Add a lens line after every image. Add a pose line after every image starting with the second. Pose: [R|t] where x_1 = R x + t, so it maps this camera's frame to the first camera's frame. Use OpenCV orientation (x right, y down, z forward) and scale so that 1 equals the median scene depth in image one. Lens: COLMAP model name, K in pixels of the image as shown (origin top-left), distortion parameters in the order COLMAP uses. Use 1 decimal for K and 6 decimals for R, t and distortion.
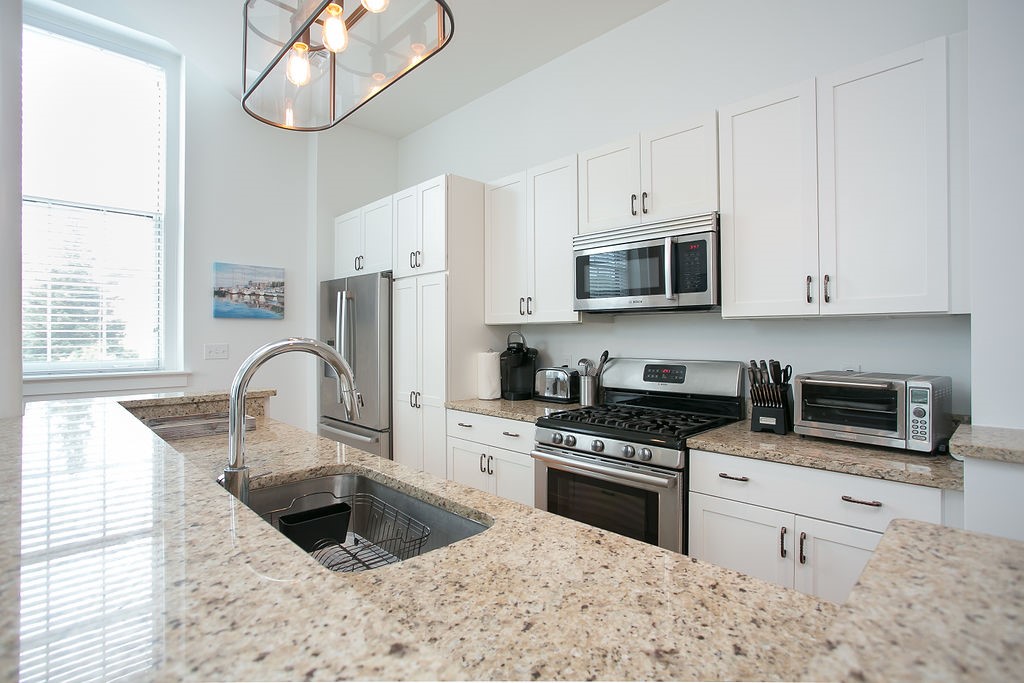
lens RADIAL K [[505.0, 0, 508.8], [0, 505.0, 334.3], [0, 0, 1]] dist [-0.039360, 0.010976]
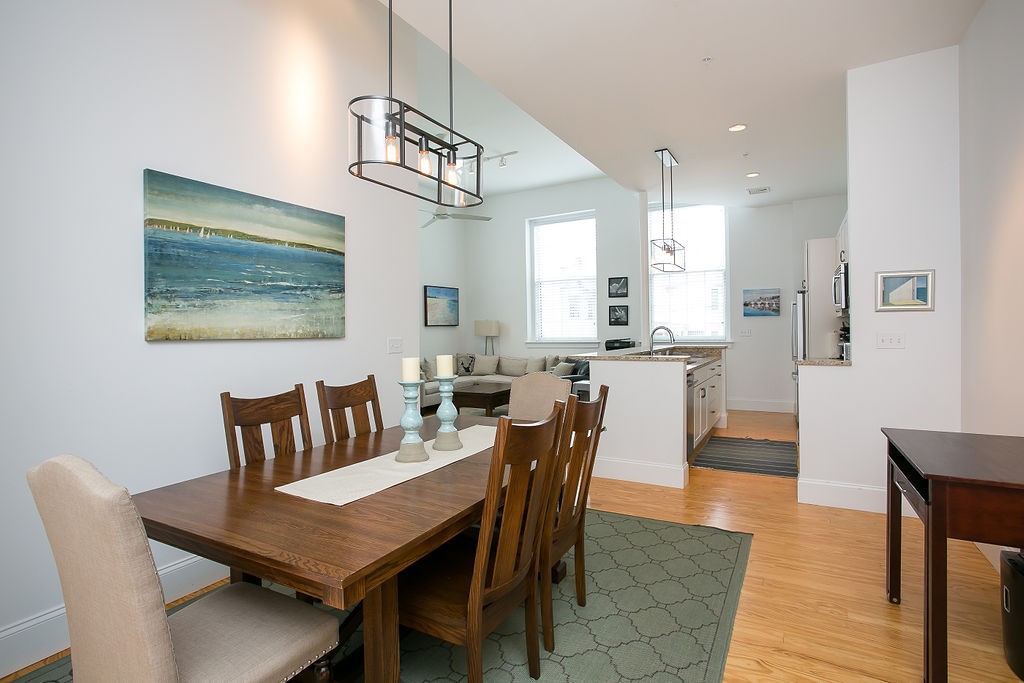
lens RADIAL K [[505.0, 0, 515.7], [0, 505.0, 332.6], [0, 0, 1]] dist [-0.039360, 0.010976]
pose [[0.286591, 0.004122, -0.958044, 1.722012], [0.018323, 0.999784, 0.009782, -0.004692], [0.957878, -0.020358, 0.286454, -0.781136]]
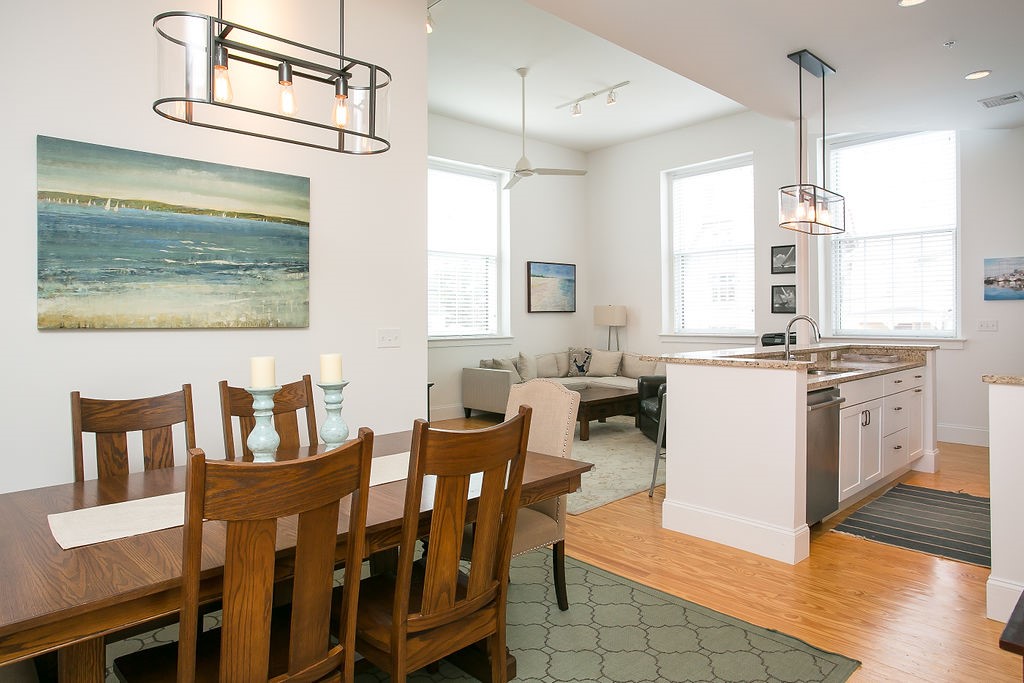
lens RADIAL K [[620.5, 0, 514.9], [0, 620.5, 319.3], [0, 0, 1]] dist [-0.029040, 0.013693]
pose [[-0.023400, 0.004500, -0.999716, 1.631269], [0.011249, 0.999928, 0.004238, -0.004528], [0.999663, -0.011147, -0.023449, -0.342447]]
